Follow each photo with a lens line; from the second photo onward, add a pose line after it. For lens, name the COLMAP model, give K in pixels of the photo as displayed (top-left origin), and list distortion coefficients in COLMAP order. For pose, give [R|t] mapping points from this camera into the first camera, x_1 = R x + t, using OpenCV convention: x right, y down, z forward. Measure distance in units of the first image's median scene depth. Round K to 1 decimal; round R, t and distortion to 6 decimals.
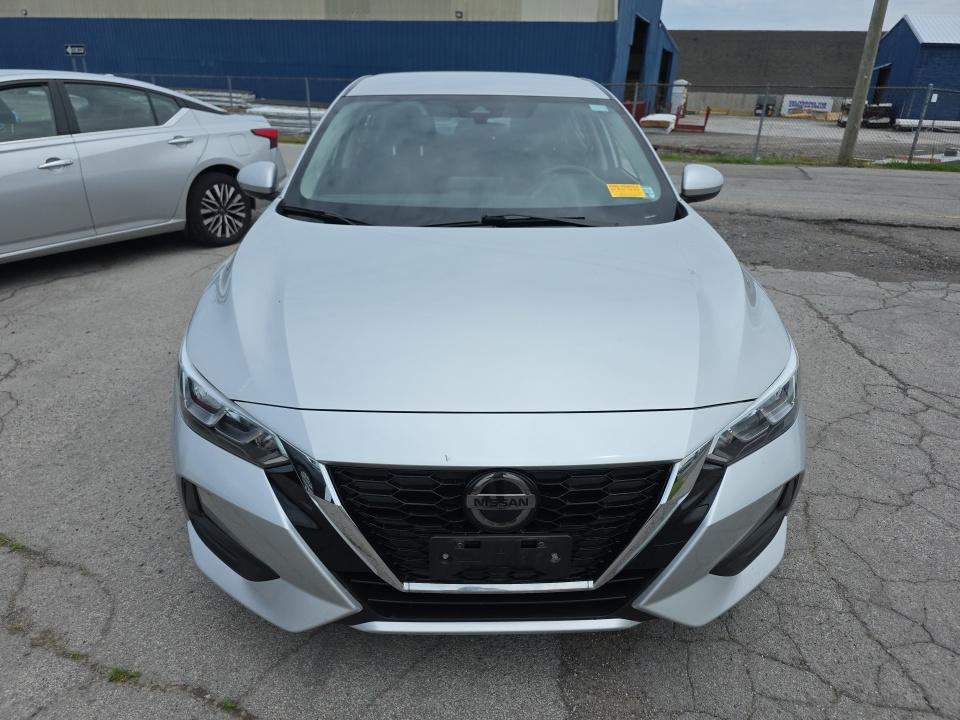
lens RADIAL K [[650.9, 0, 483.4], [0, 650.9, 369.9], [0, 0, 1]] dist [0.026881, -0.020341]
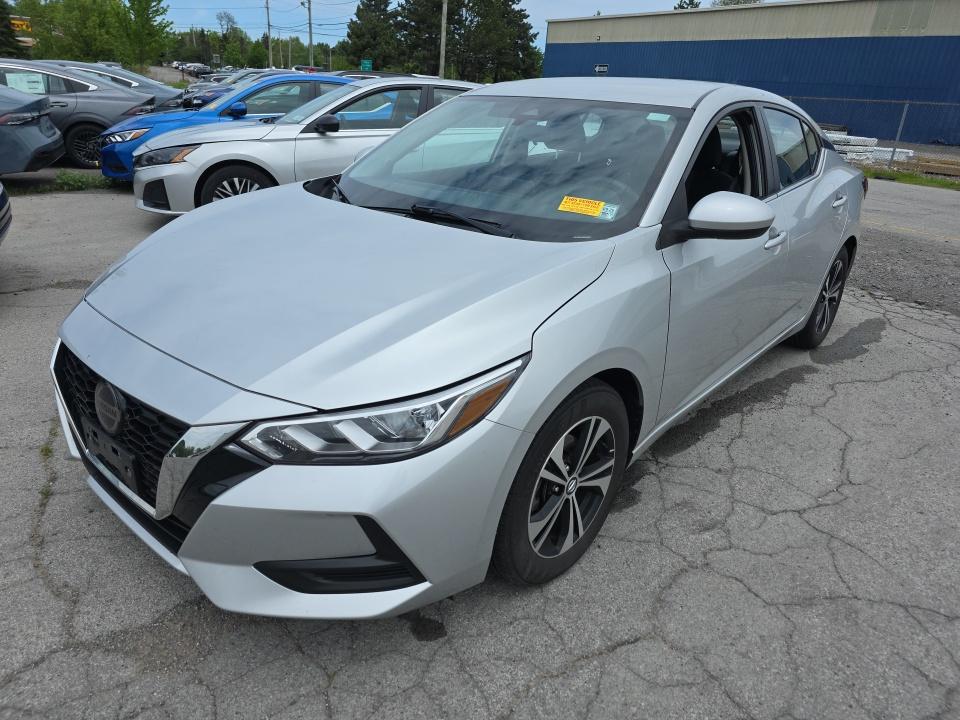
lens RADIAL K [[650.9, 0, 490.0], [0, 650.9, 353.7], [0, 0, 1]] dist [0.026881, -0.020341]
pose [[0.741850, 0.272580, -0.612665, 0.789691], [-0.300044, 0.952021, 0.060252, -0.109668], [0.599693, 0.139128, 0.788043, 0.283503]]
